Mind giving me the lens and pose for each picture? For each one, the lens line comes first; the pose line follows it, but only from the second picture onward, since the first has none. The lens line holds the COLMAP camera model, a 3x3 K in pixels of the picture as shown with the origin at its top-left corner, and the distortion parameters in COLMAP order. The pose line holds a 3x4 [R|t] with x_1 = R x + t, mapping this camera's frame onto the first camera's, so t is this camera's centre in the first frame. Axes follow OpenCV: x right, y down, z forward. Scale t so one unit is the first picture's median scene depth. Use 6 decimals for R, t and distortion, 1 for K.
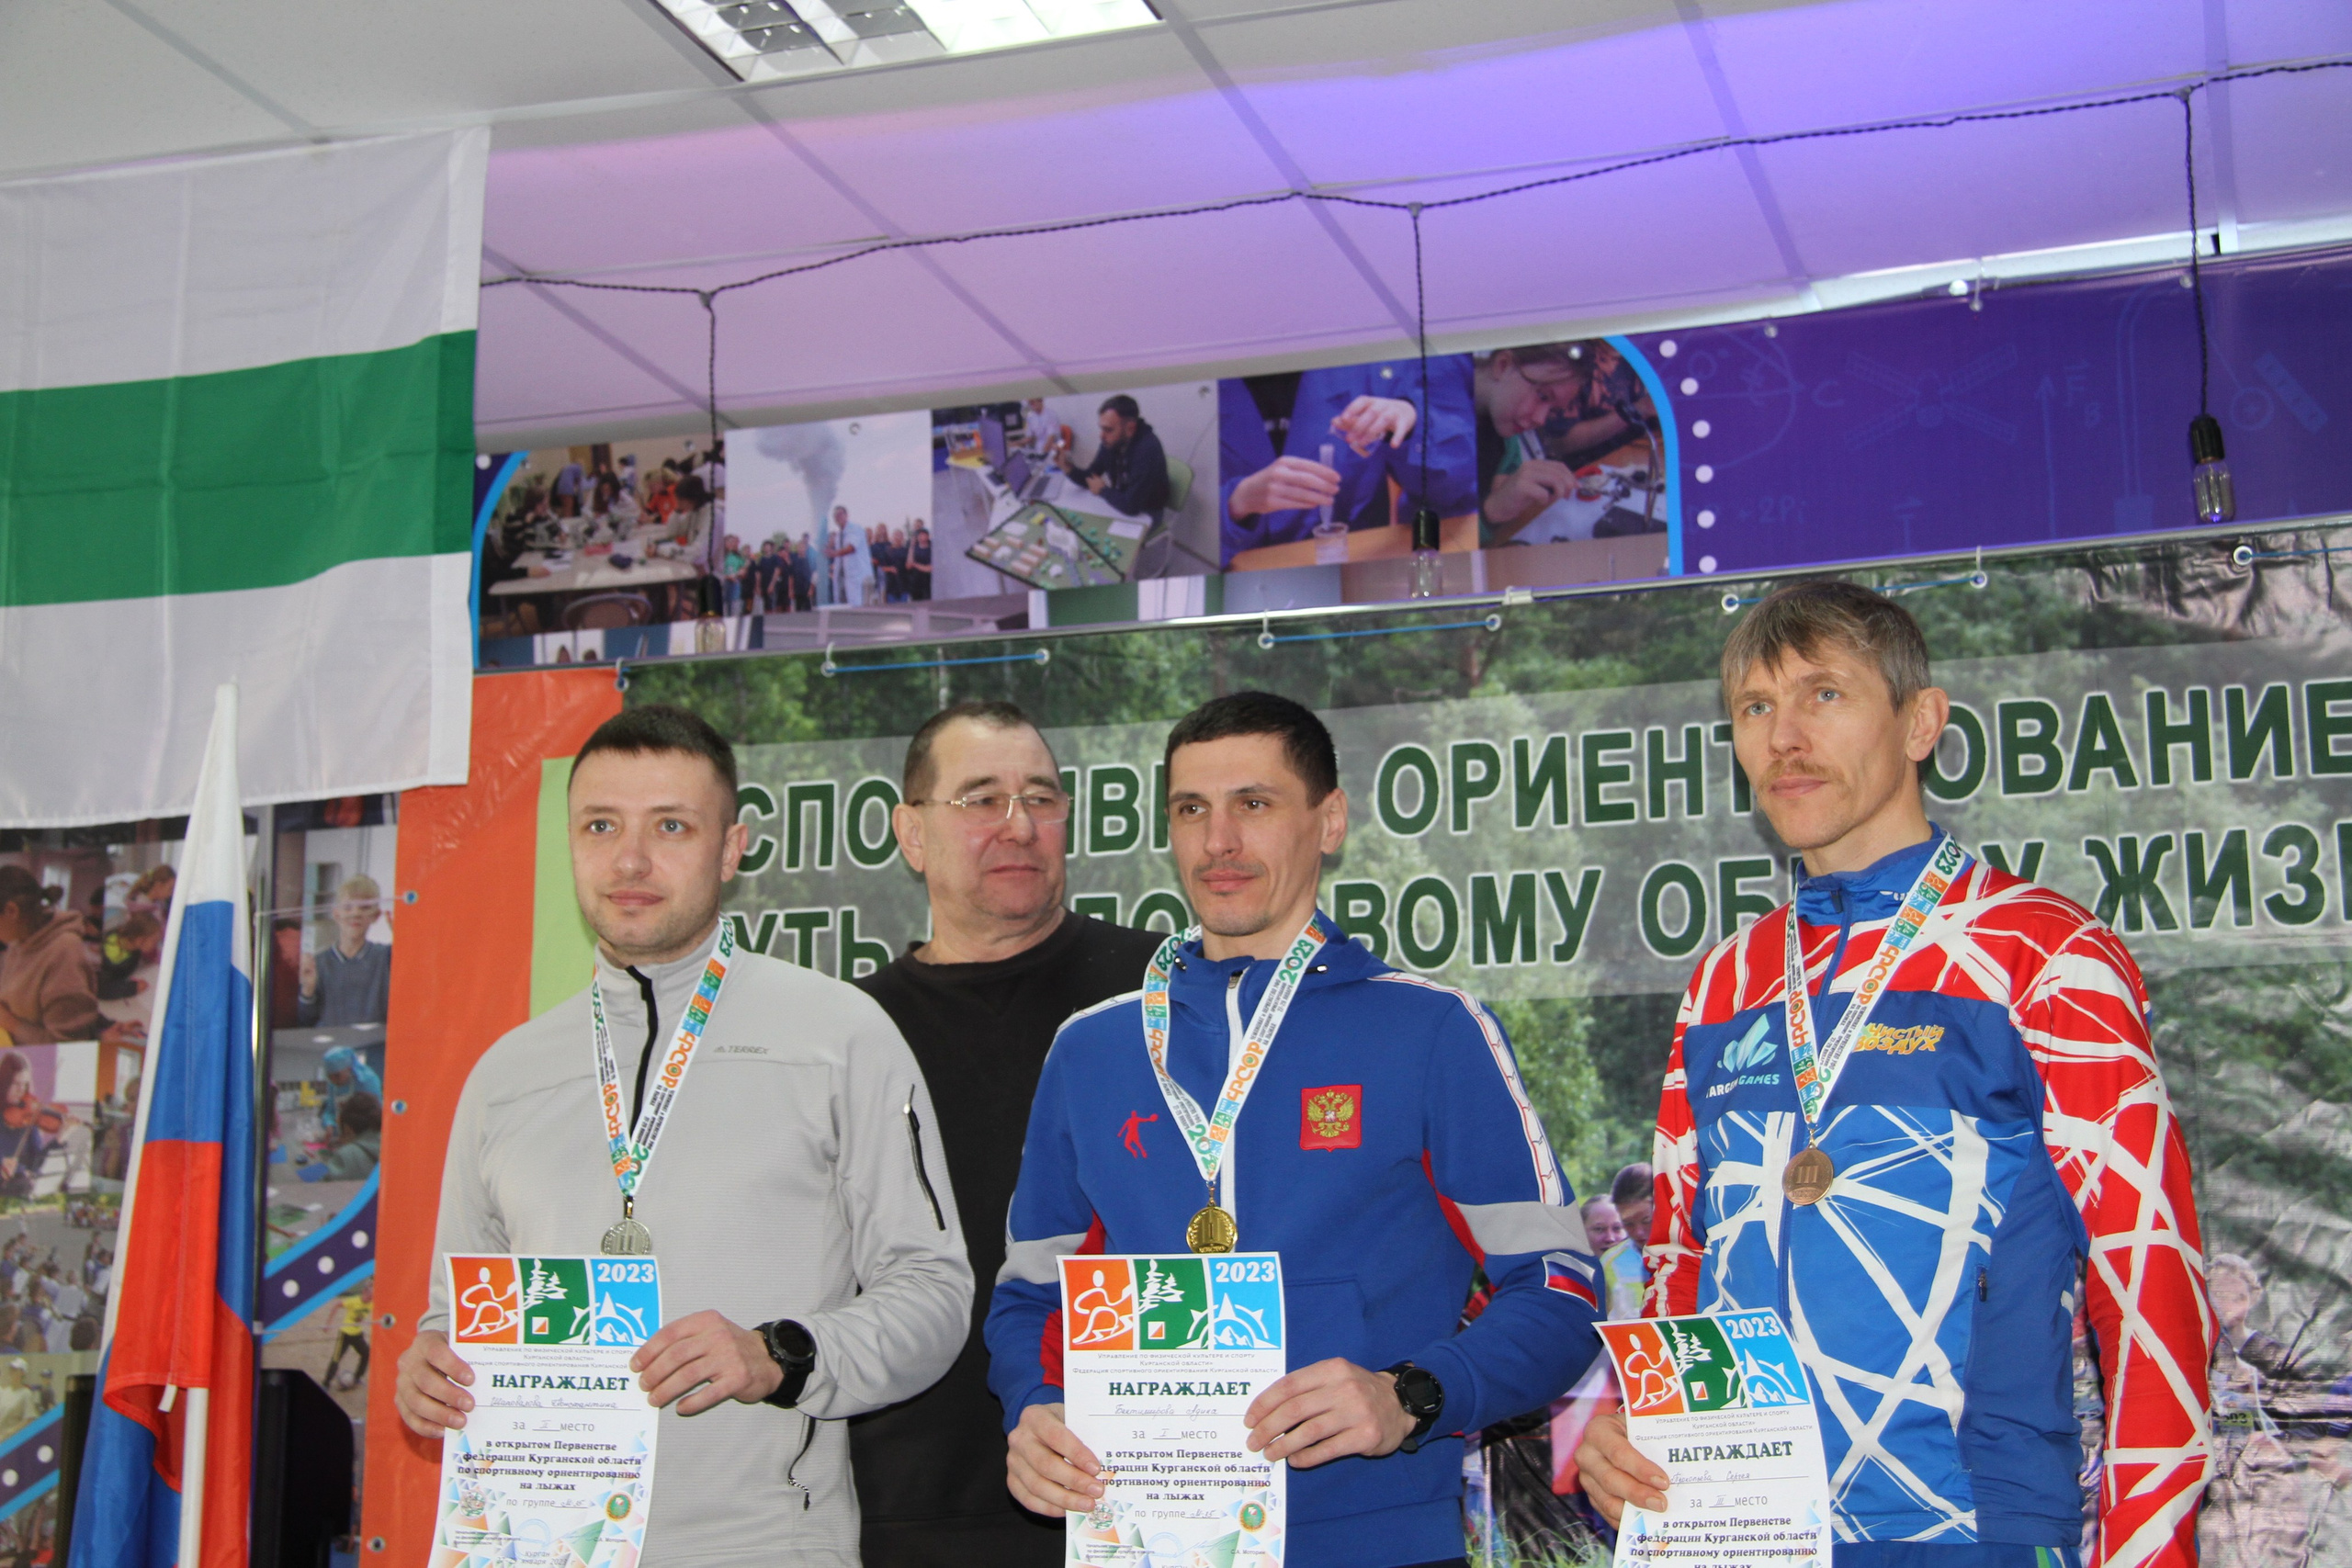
lens RADIAL K [[3643.6, 0, 1167.2], [0, 3643.6, 784.0], [0, 0, 1]] dist [0.118948, 0.381642]
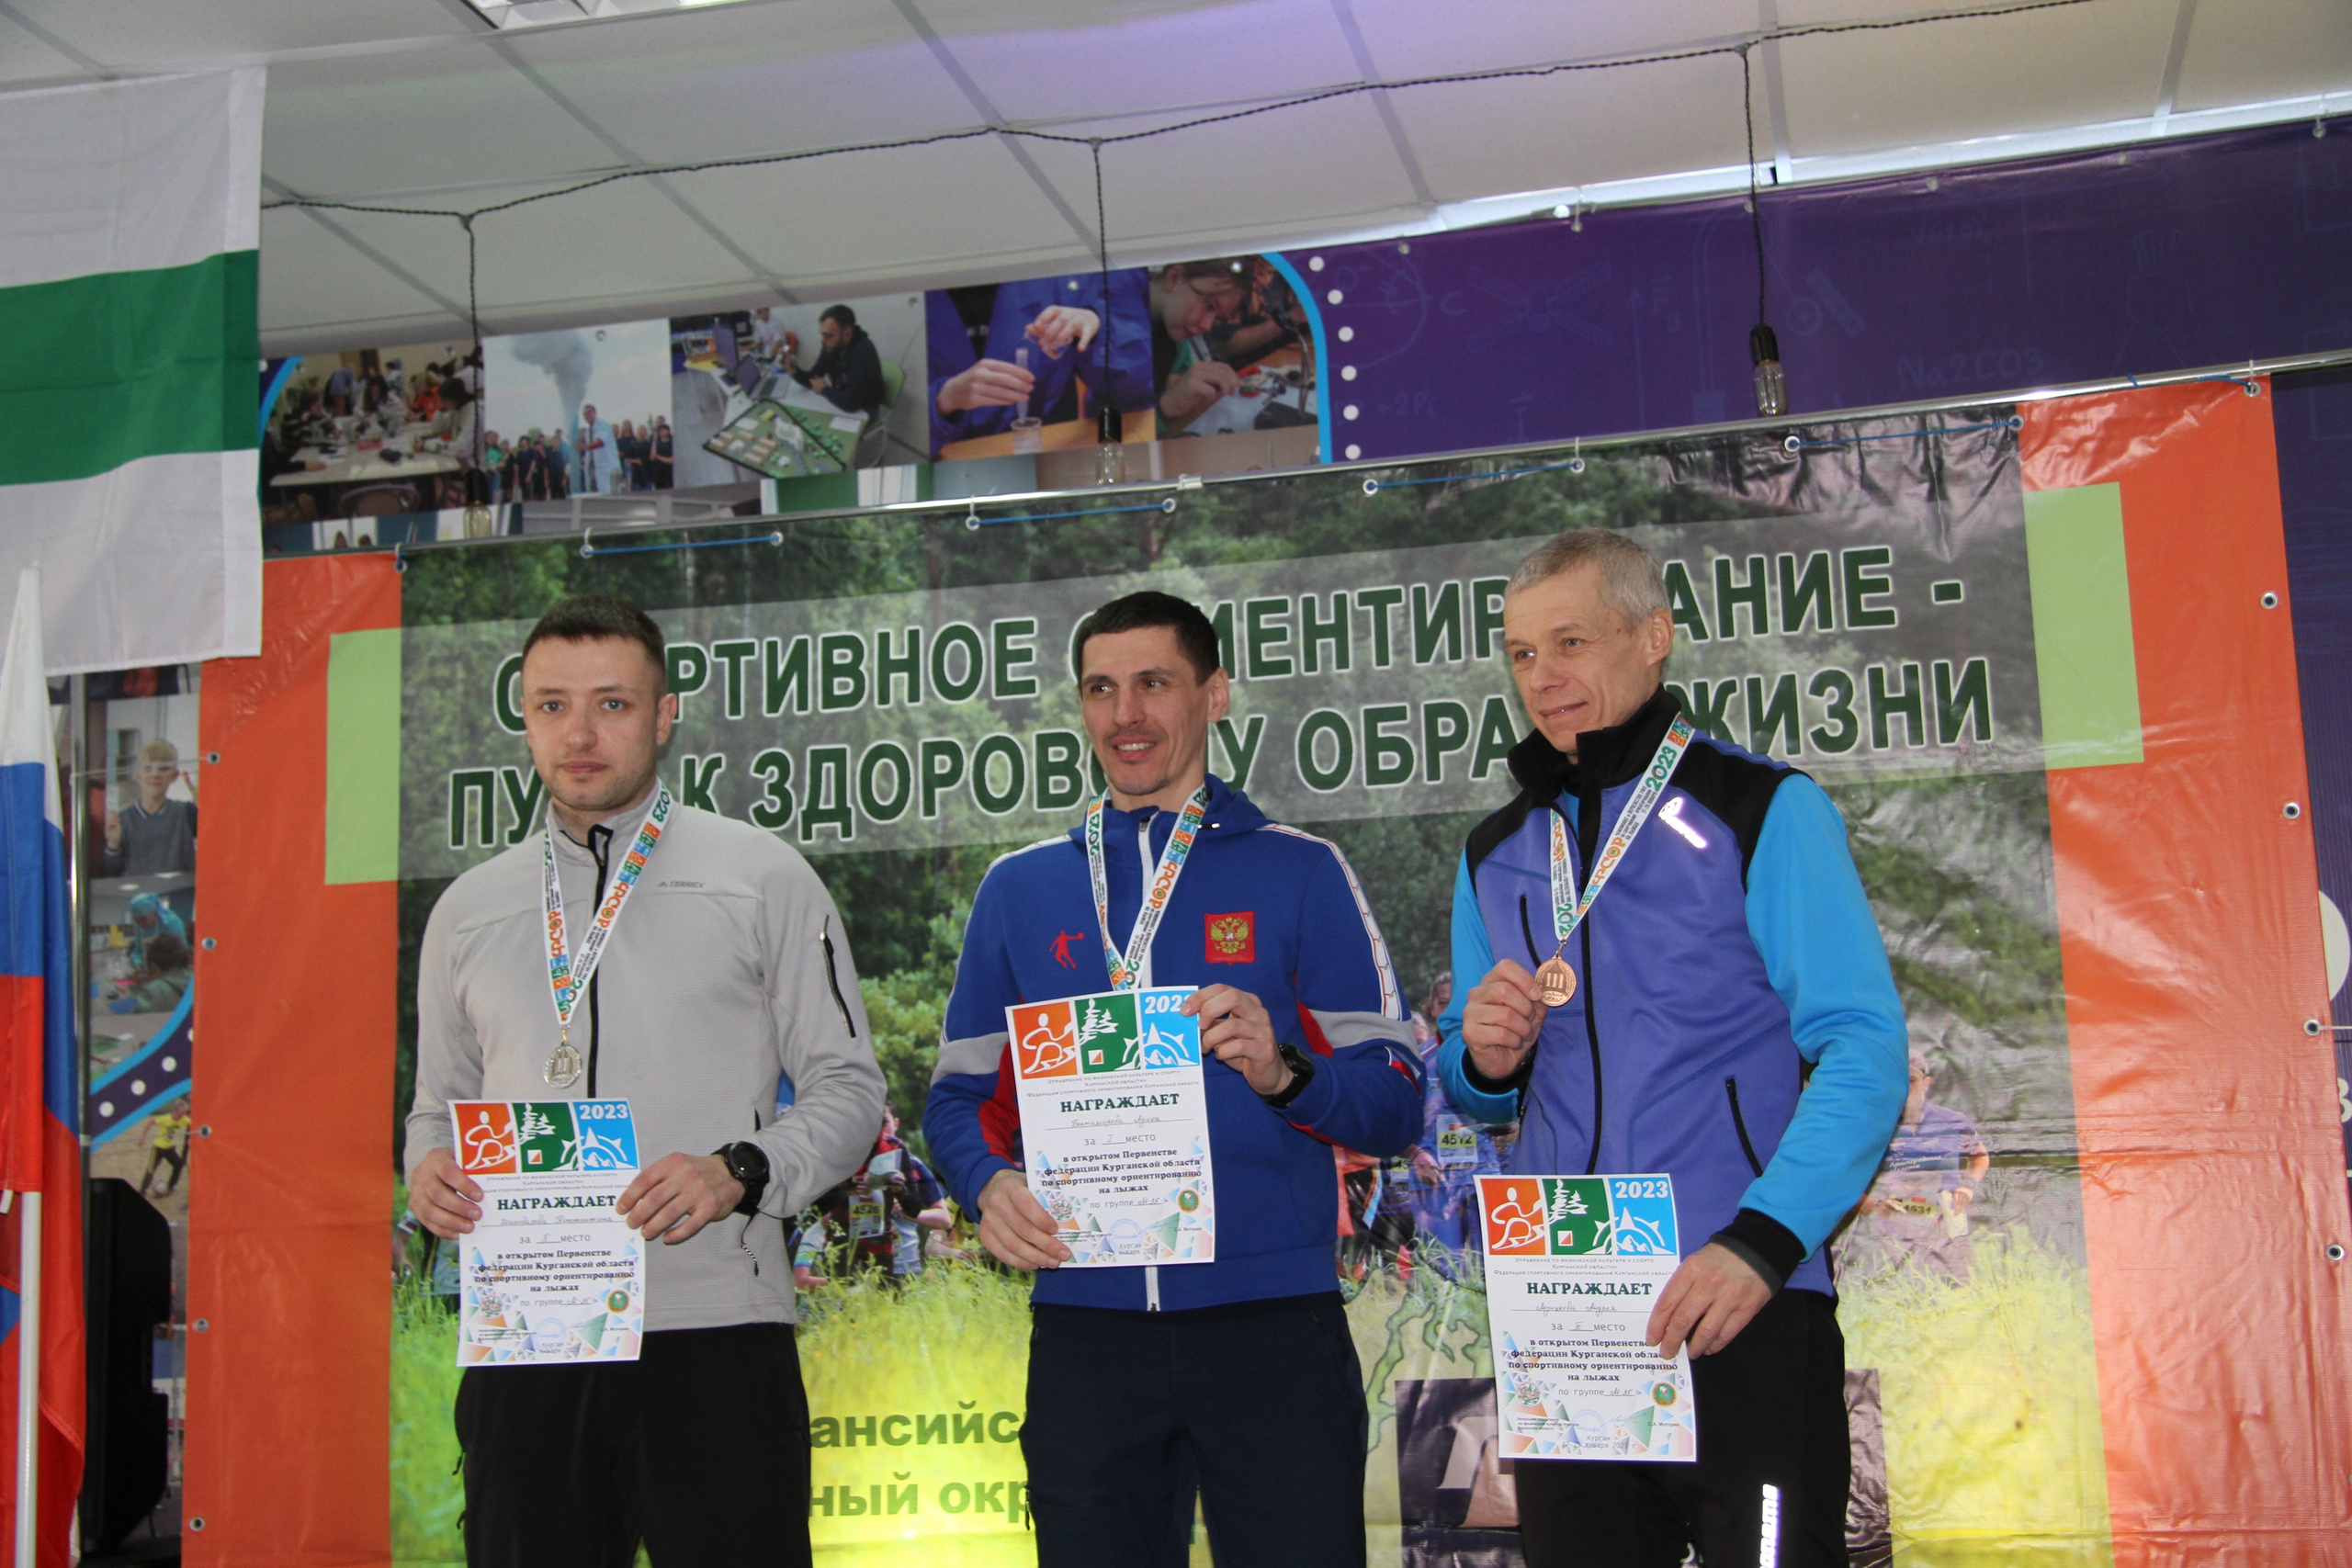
lens RADIAL K [[3306.3, 0, 1166.8], [0, 3306.3, 785.4], [0, 0, 1]] dist [0.069899, 0.364566]
pose [[0.996097, -0.017621, 0.086494, -0.003390], [0.013958, 0.998988, 0.042766, -0.000366], [-0.087160, -0.041392, 0.995334, -0.044278]]
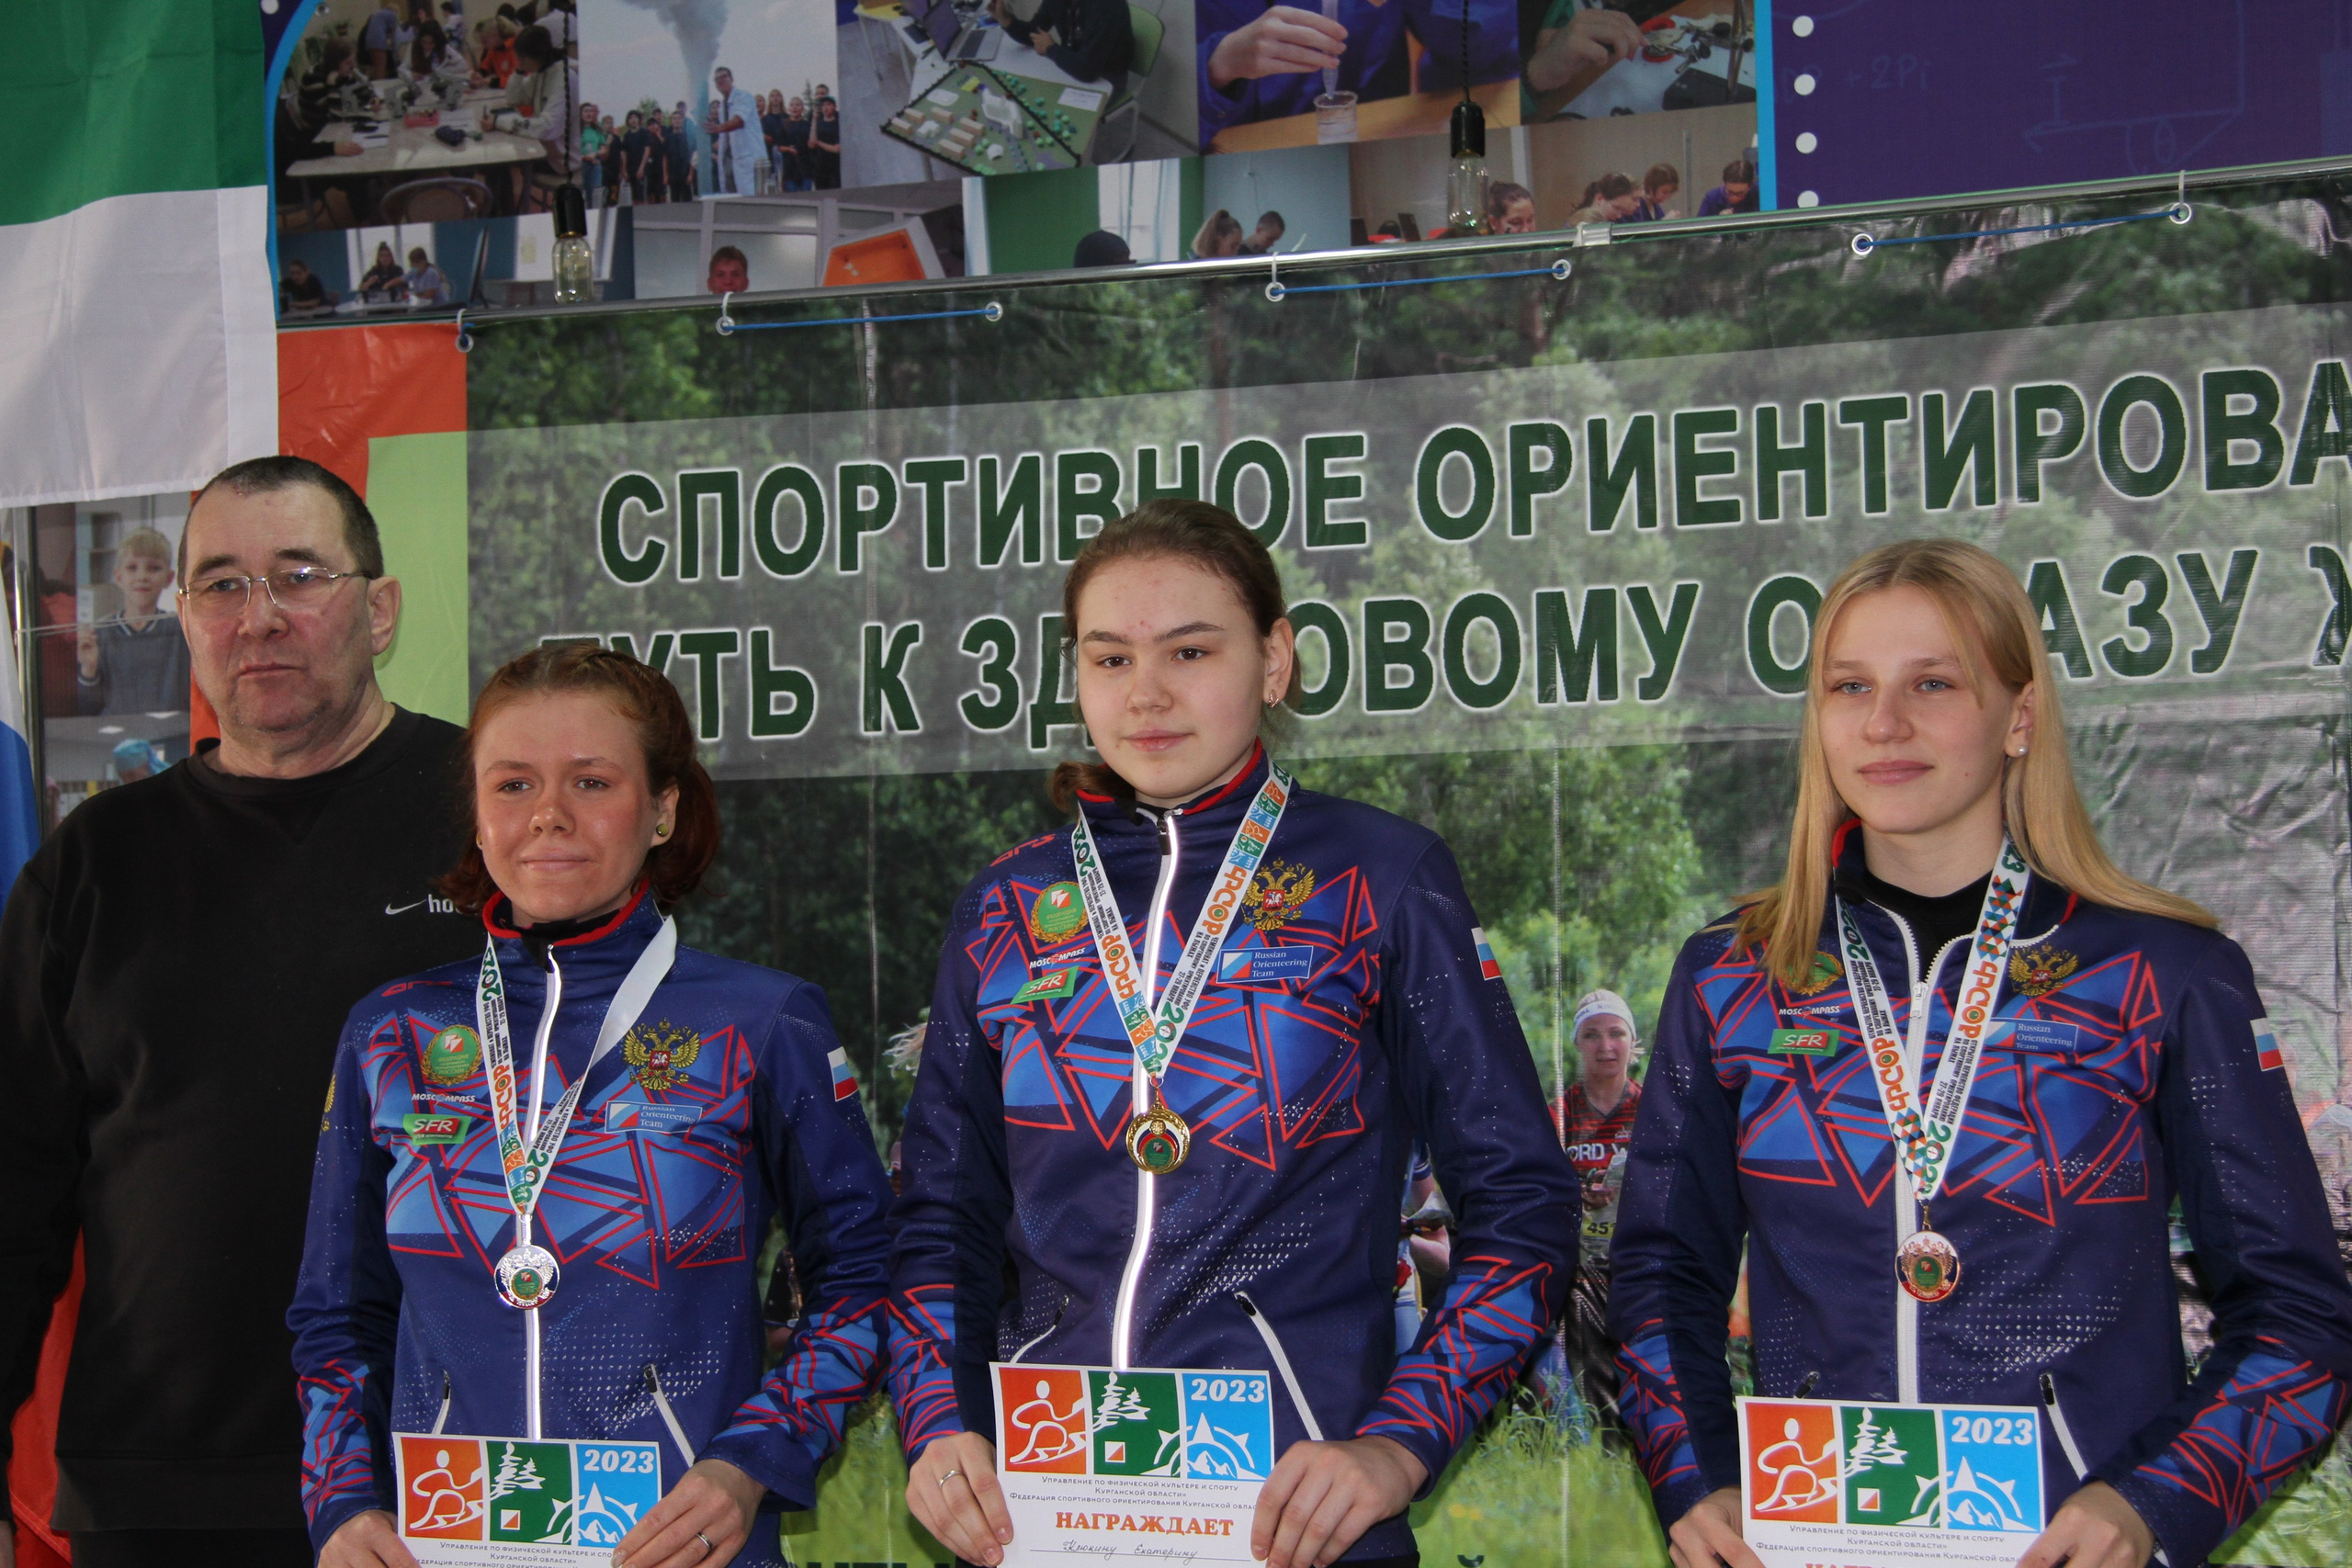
lens RADIAL K [[4112.6, 0, 1176.2], [0, 4112.6, 781.7], [0, 0, 1]] dist [0.187685, 0.275347]
pose [[0.999584, -0.017883, 0.022644, -0.015706], [0.014517, 0.989911, 0.140945, -0.056319], [-0.024936, -0.140557, 0.989758, 0.084326]]
